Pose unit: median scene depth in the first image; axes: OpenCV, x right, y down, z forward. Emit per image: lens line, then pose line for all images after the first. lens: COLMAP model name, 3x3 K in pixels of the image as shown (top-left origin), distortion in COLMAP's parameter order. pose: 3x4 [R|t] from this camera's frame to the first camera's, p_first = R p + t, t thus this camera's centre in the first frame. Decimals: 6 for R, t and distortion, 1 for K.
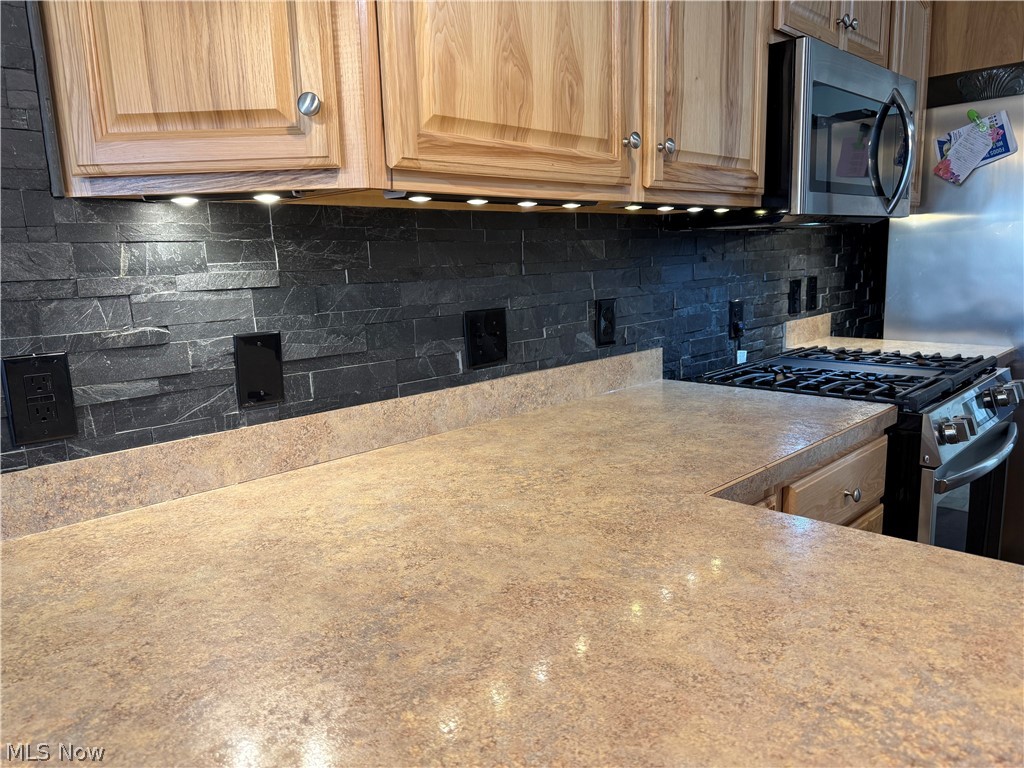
lens RADIAL K [[712.6, 0, 504.8], [0, 712.6, 384.6], [0, 0, 1]] dist [0.043212, -0.053704]
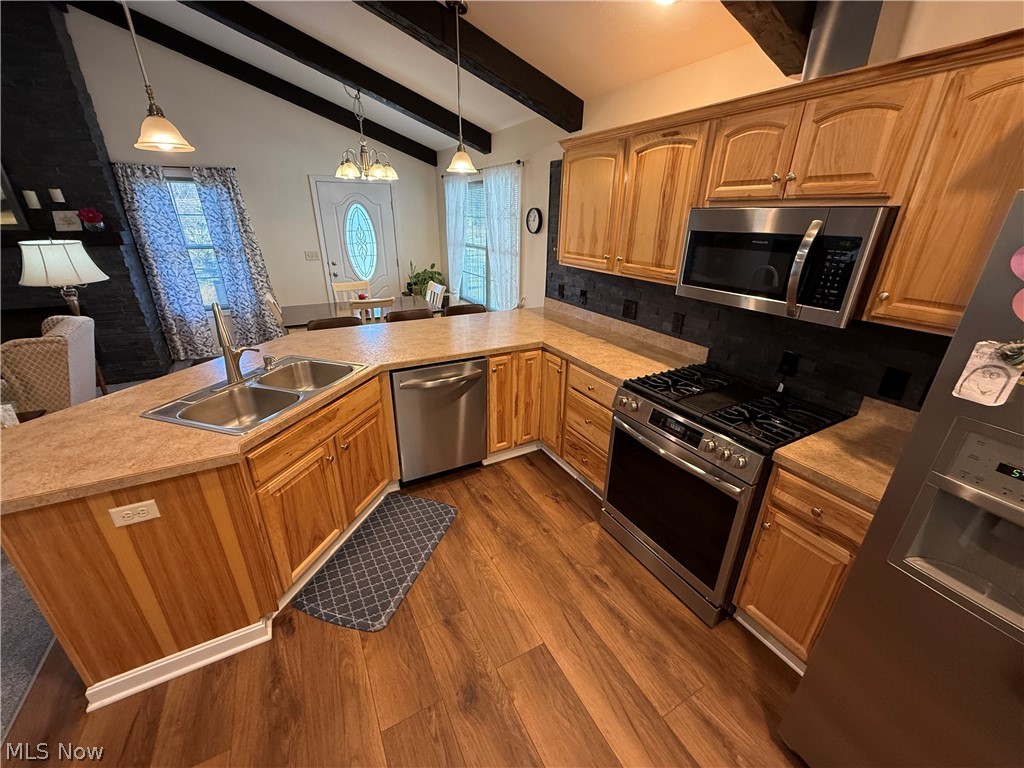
lens RADIAL K [[409.5, 0, 509.1], [0, 409.5, 381.5], [0, 0, 1]] dist [-0.001067, -0.000010]
pose [[-0.276861, 0.394549, -0.876173, 2.430619], [-0.166055, 0.878453, 0.448047, -0.672671], [0.946453, 0.269540, -0.177692, 1.170054]]
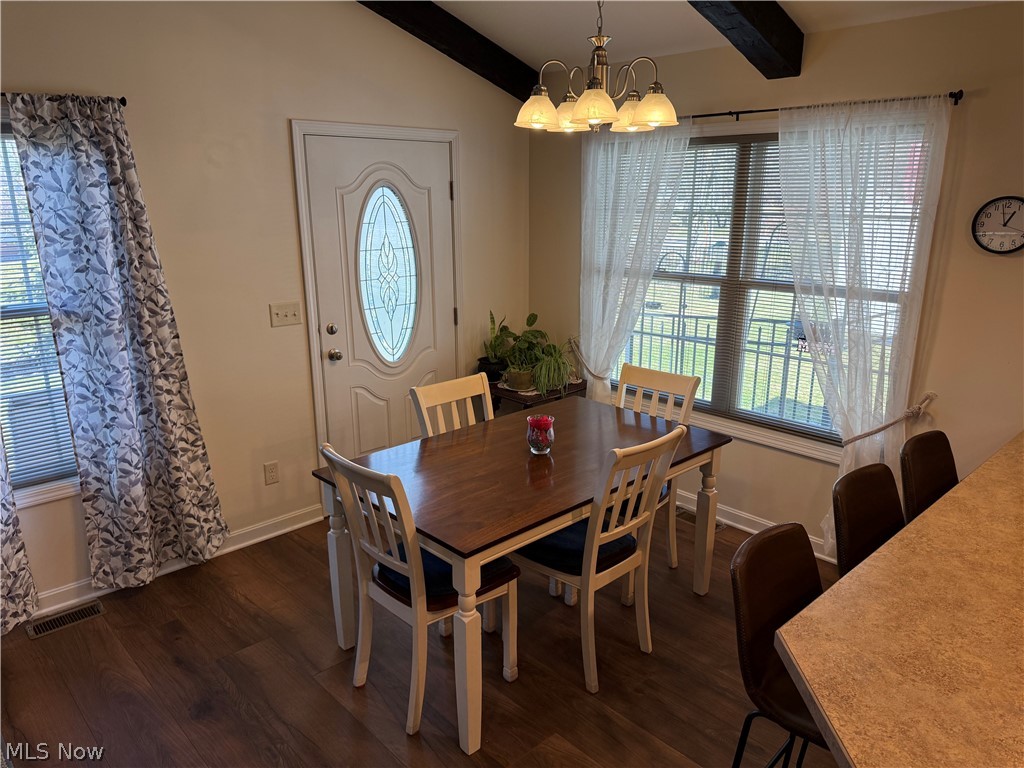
lens RADIAL K [[712.6, 0, 515.5], [0, 712.6, 387.4], [0, 0, 1]] dist [0.043212, -0.053704]
pose [[-0.026013, 0.295703, -0.954926, 1.591684], [-0.169094, 0.940182, 0.295744, -0.308983], [0.985257, 0.169166, 0.025545, -1.068148]]
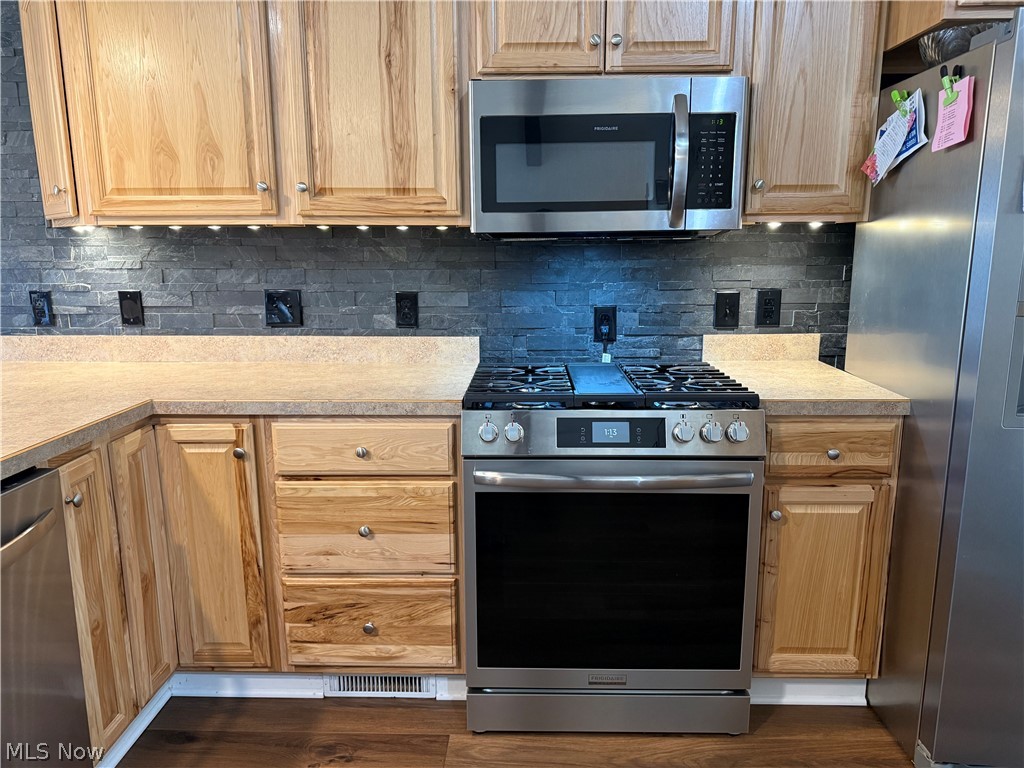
lens RADIAL K [[712.6, 0, 515.5], [0, 712.6, 382.5], [0, 0, 1]] dist [0.043212, -0.053704]
pose [[0.695244, 0.166035, -0.699335, 1.884159], [-0.144479, 0.985378, 0.090313, -0.156629], [0.704104, 0.038250, 0.709066, 0.326883]]
